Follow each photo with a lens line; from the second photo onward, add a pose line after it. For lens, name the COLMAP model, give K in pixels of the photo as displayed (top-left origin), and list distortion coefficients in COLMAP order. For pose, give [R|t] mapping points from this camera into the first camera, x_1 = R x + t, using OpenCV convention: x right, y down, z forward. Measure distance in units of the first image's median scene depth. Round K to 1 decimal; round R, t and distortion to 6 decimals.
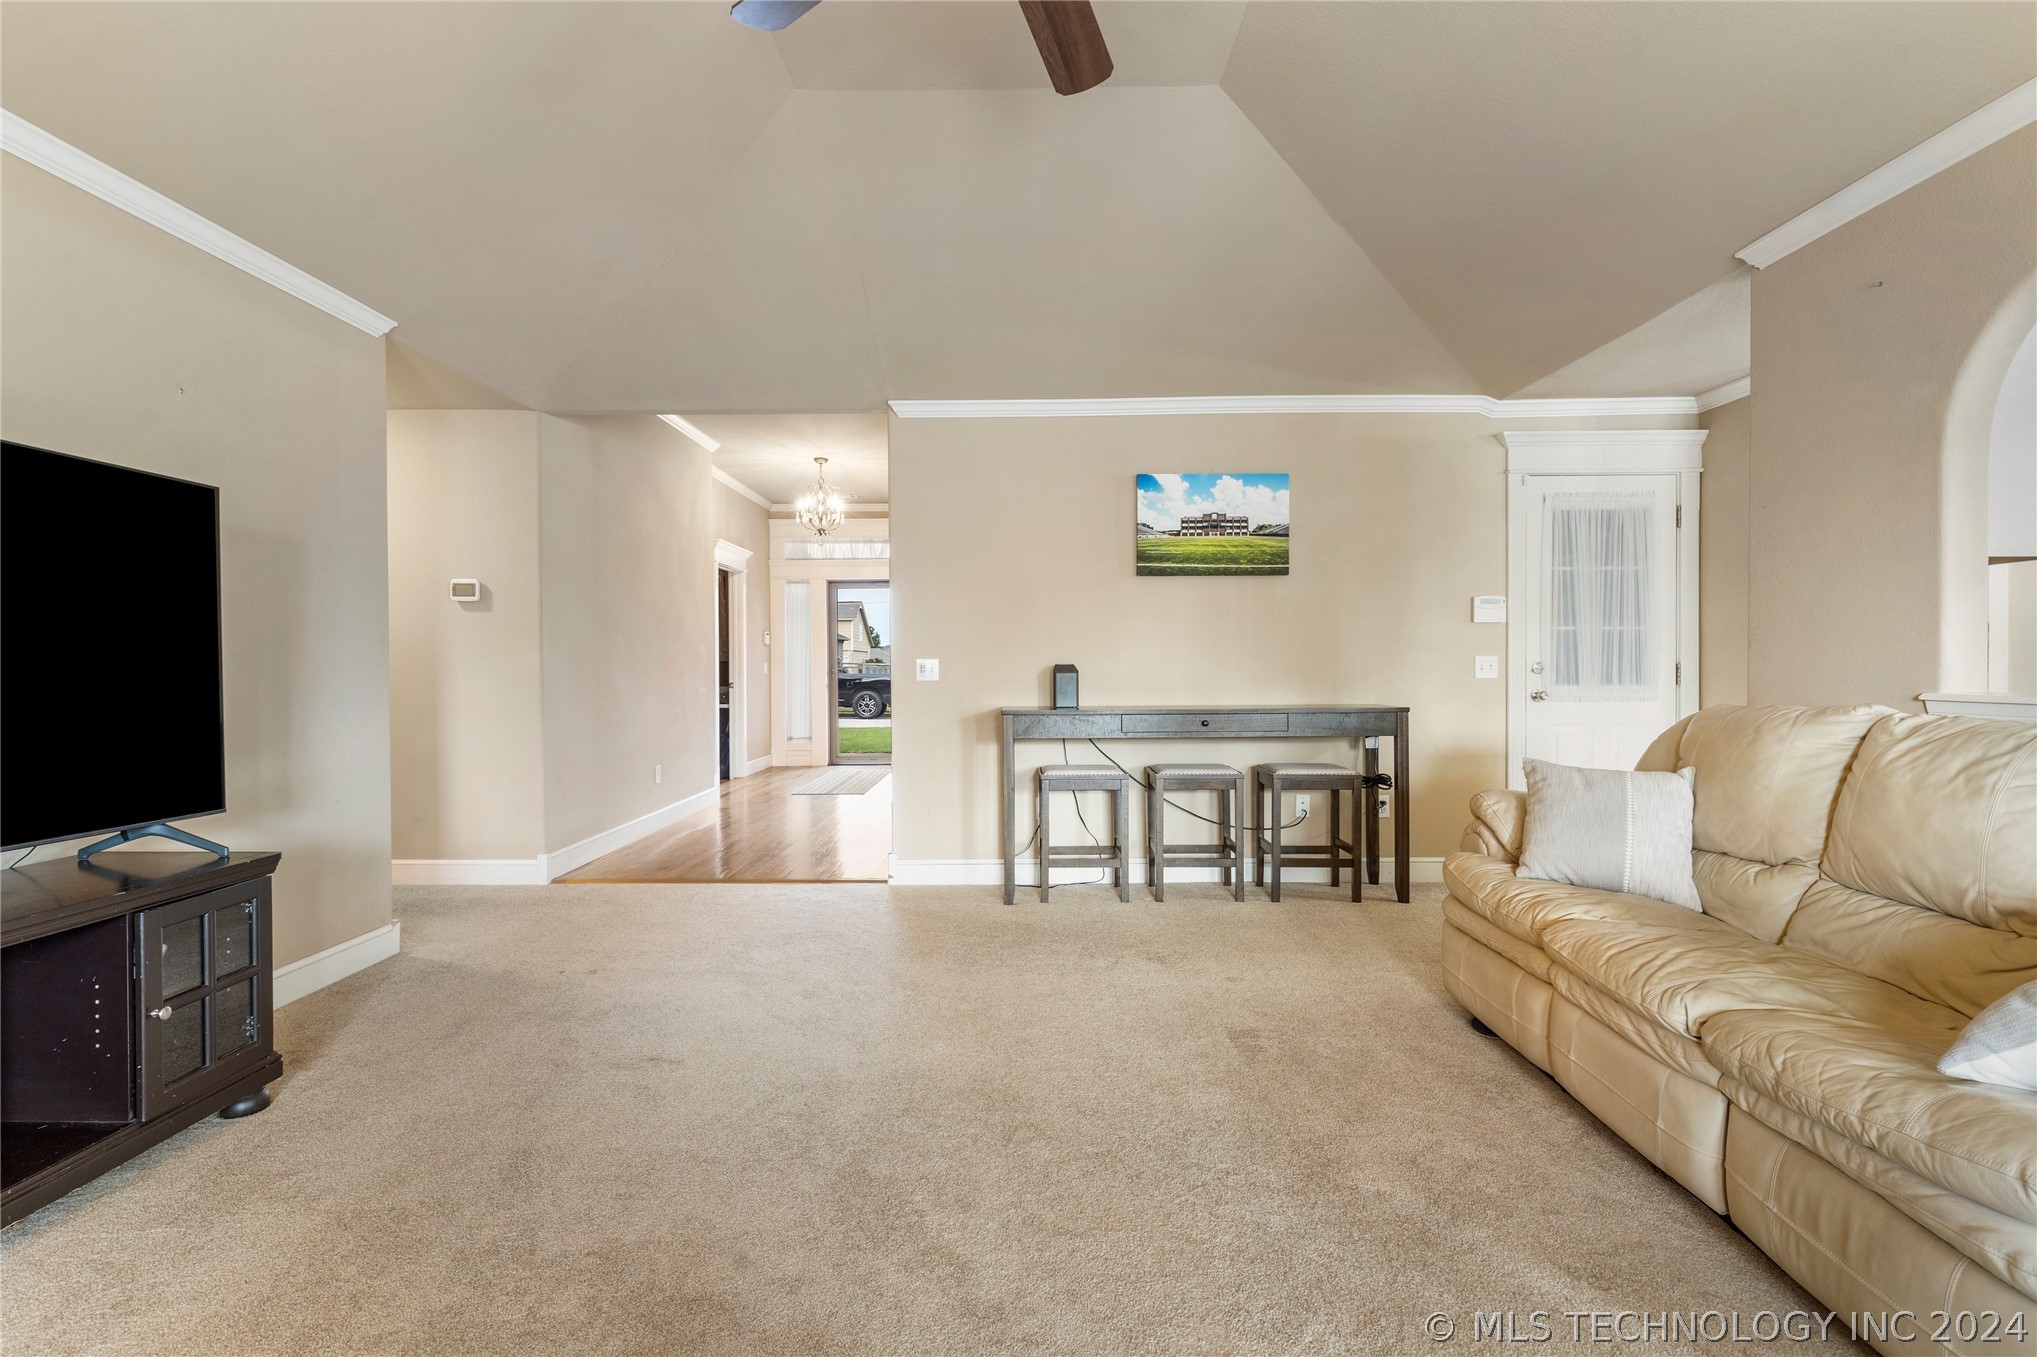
lens RADIAL K [[972.6, 0, 1013.0], [0, 972.6, 674.0], [0, 0, 1]] dist [0.001969, 0.001014]
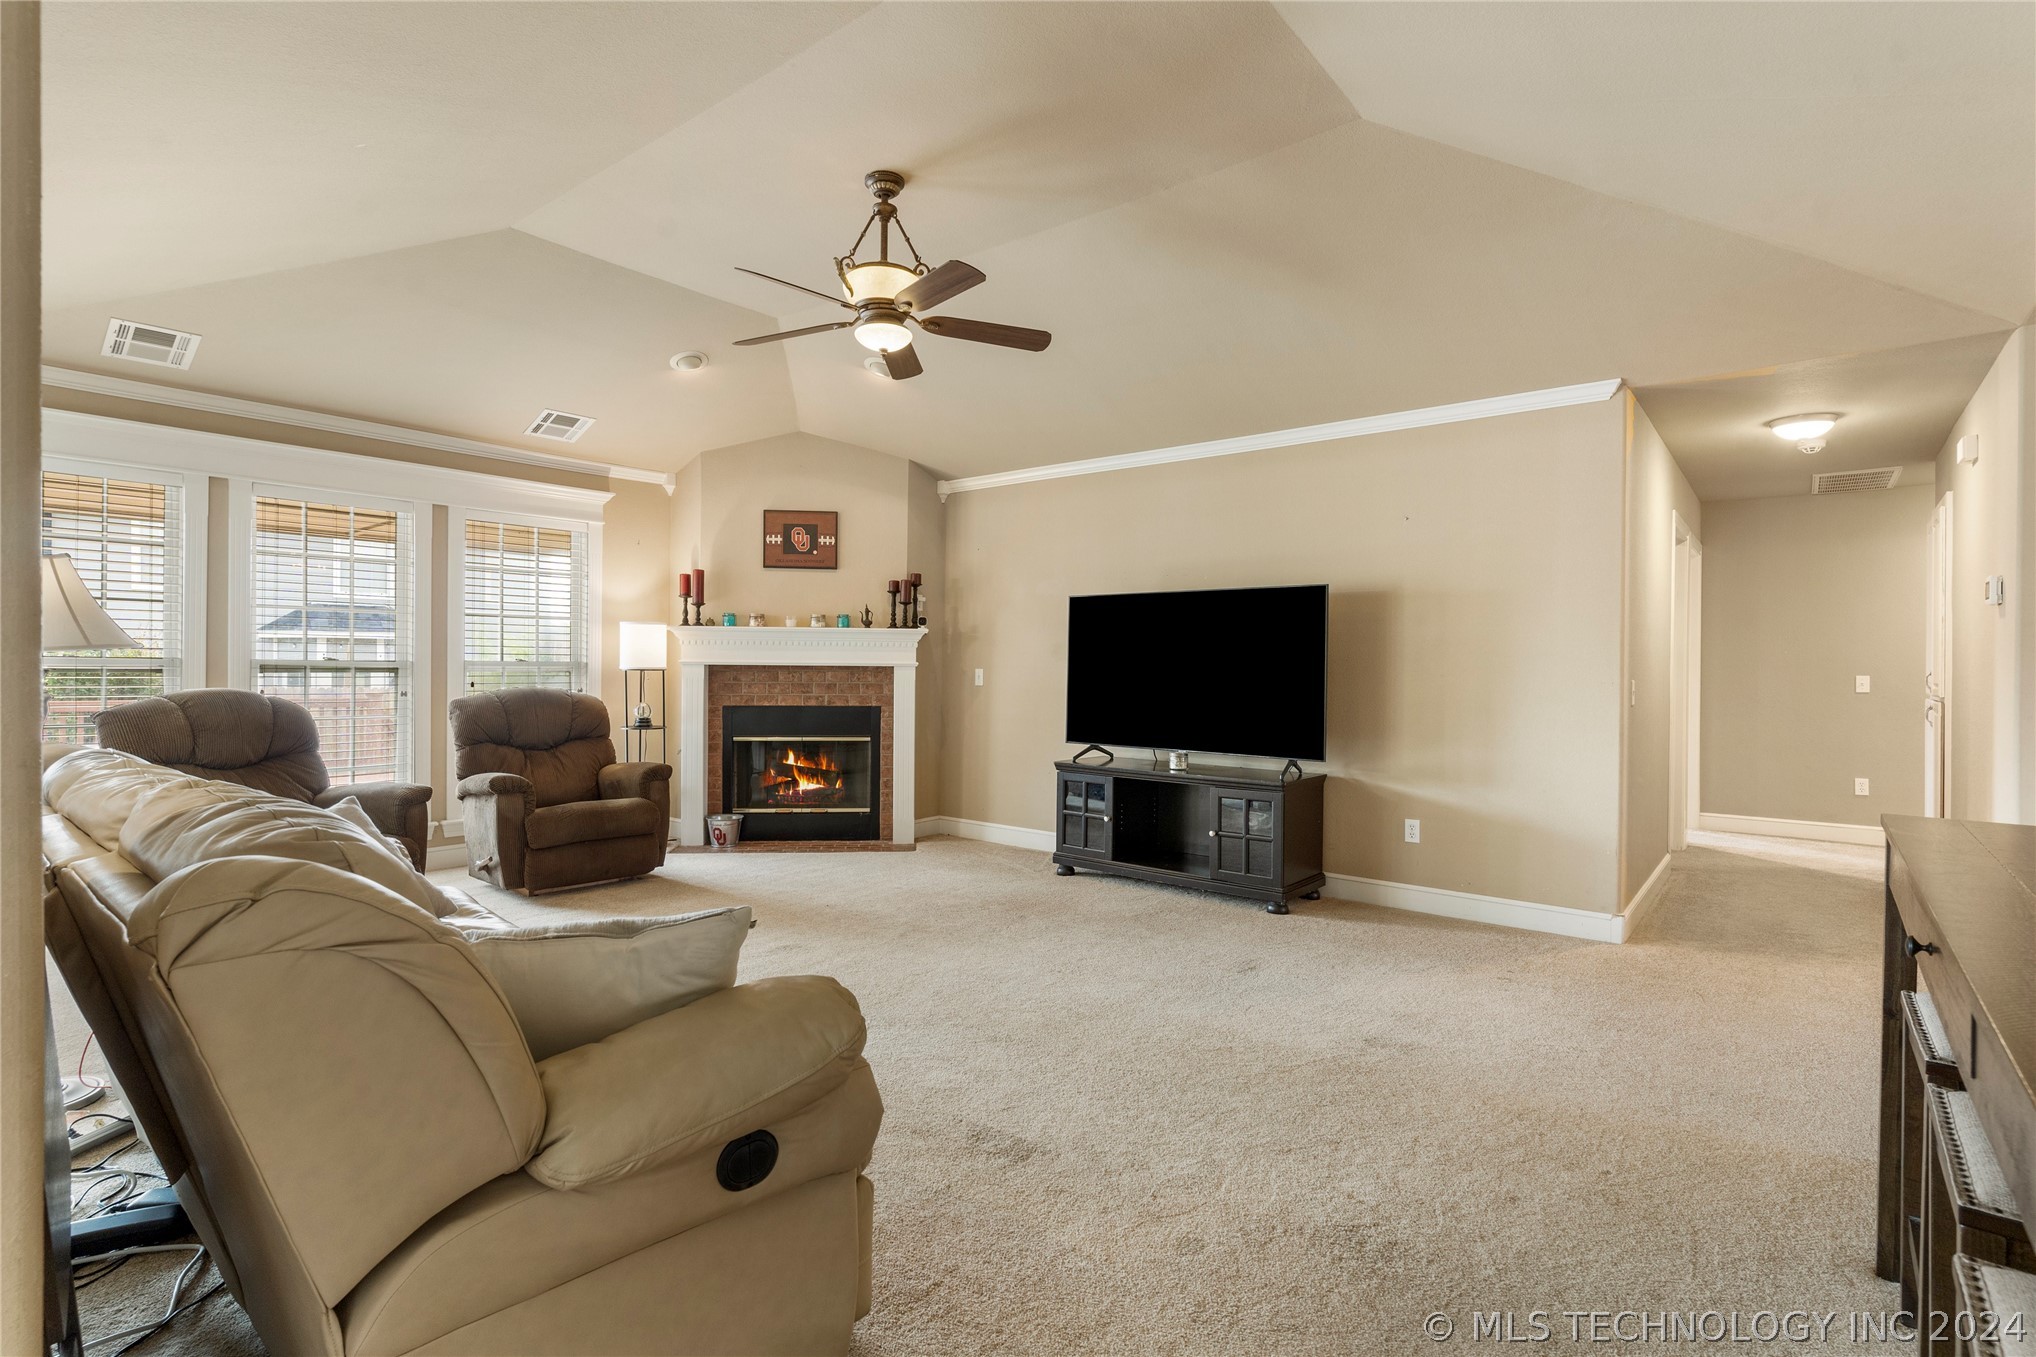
lens RADIAL K [[972.1, 0, 1012.5], [0, 972.1, 674.0], [0, 0, 1]] dist [0.001969, 0.001014]
pose [[-0.620369, 0.004899, -0.784295, 0.517724], [-0.011155, 0.999824, 0.015069, -0.022927], [0.784231, 0.018097, -0.620205, 0.883656]]
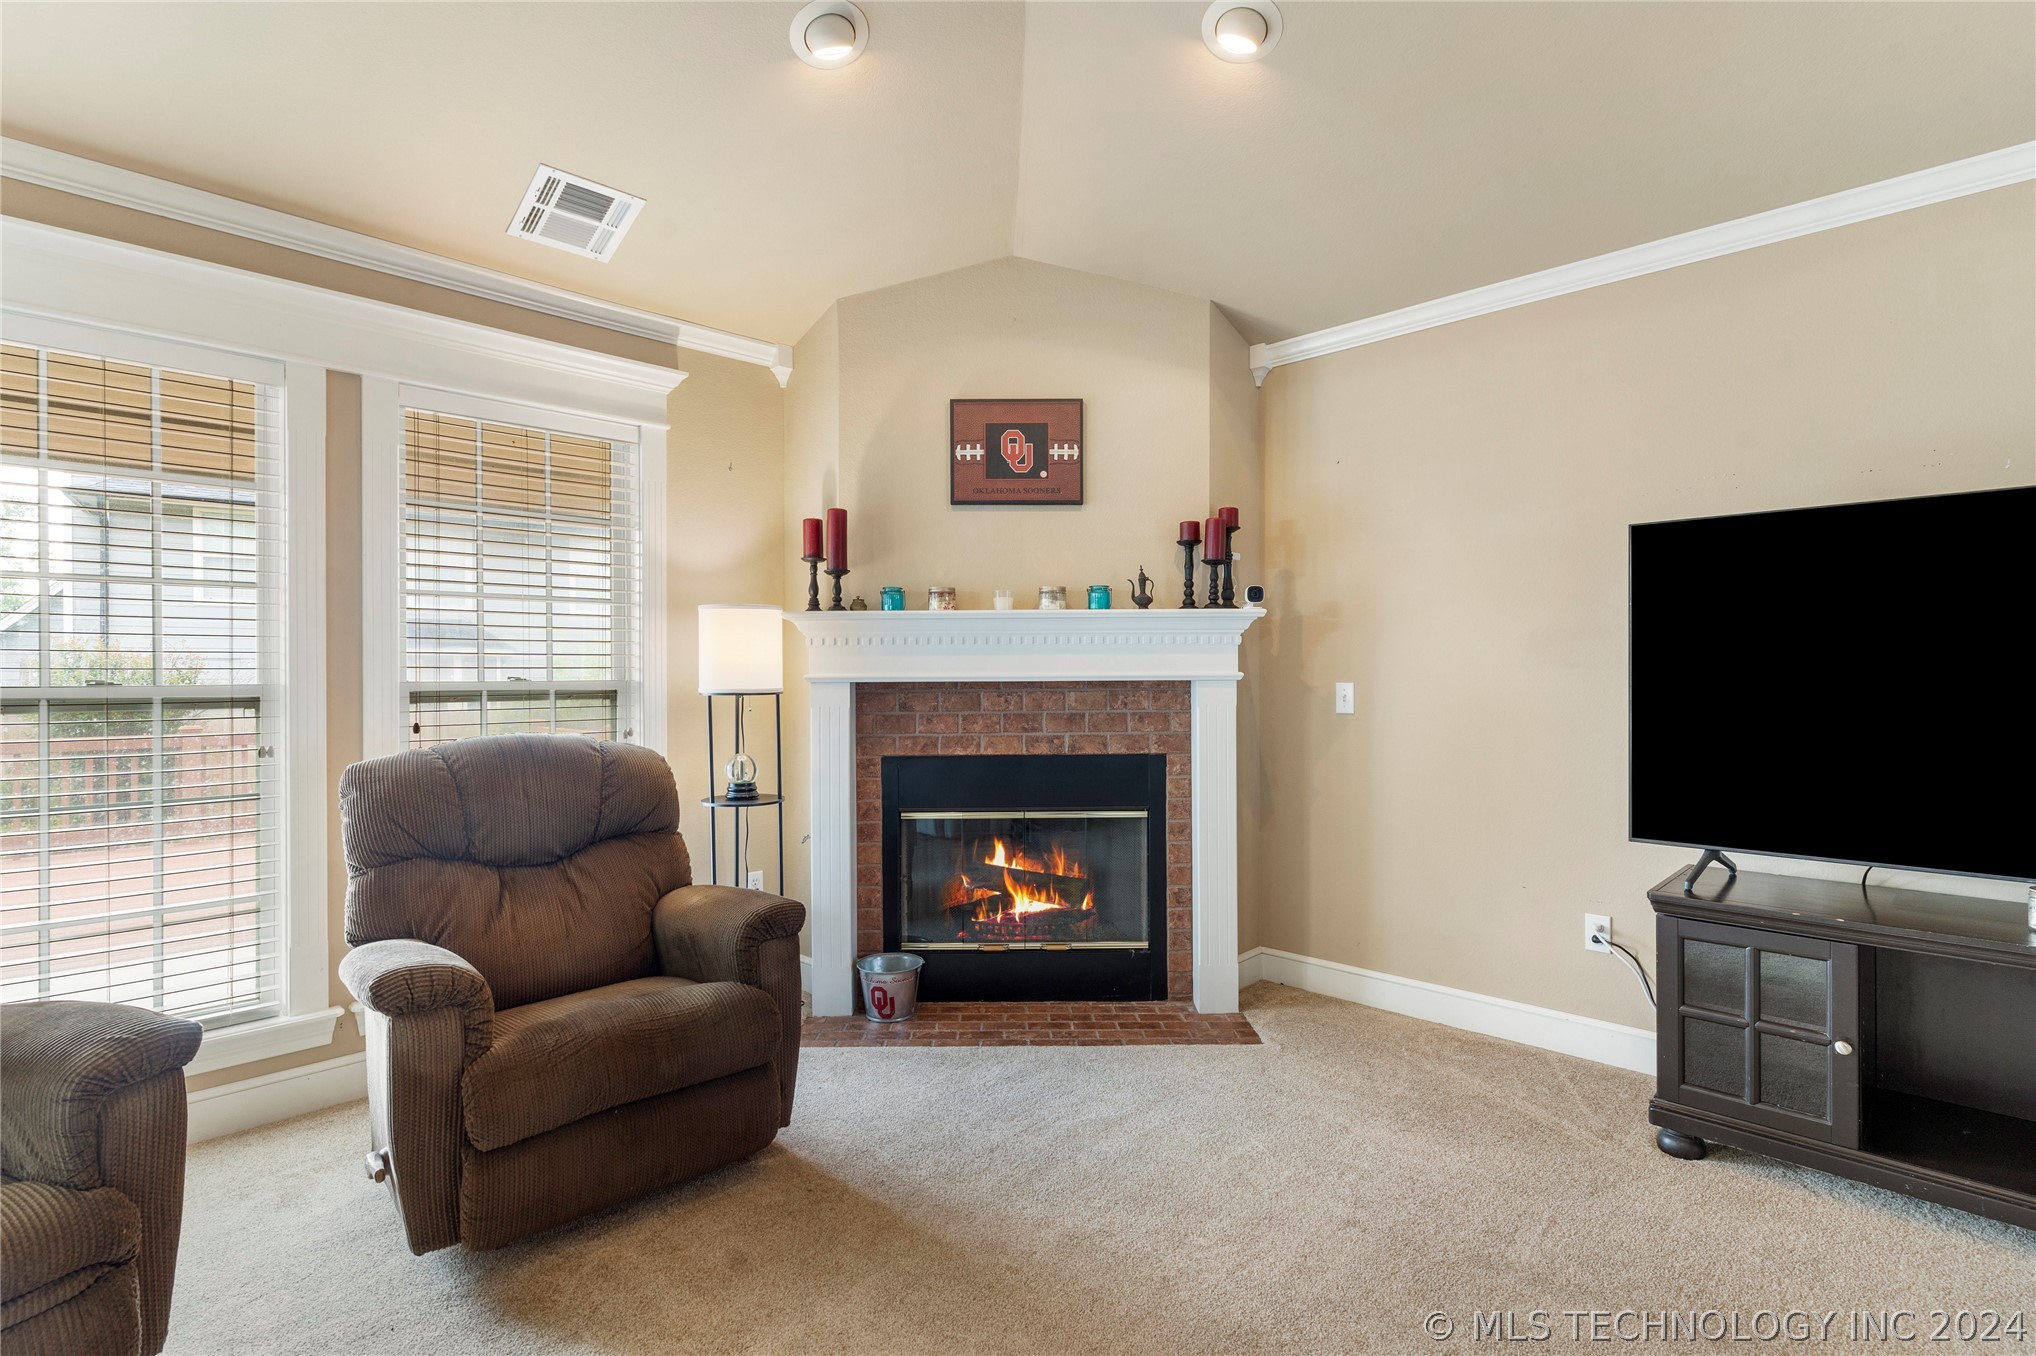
lens RADIAL K [[972.1, 0, 1012.5], [0, 972.1, 673.5], [0, 0, 1]] dist [0.001969, 0.001014]
pose [[-0.688228, 0.007597, -0.725455, 0.190028], [0.004124, 0.999970, 0.006560, -0.021794], [0.725483, 0.001523, -0.688238, 0.334461]]
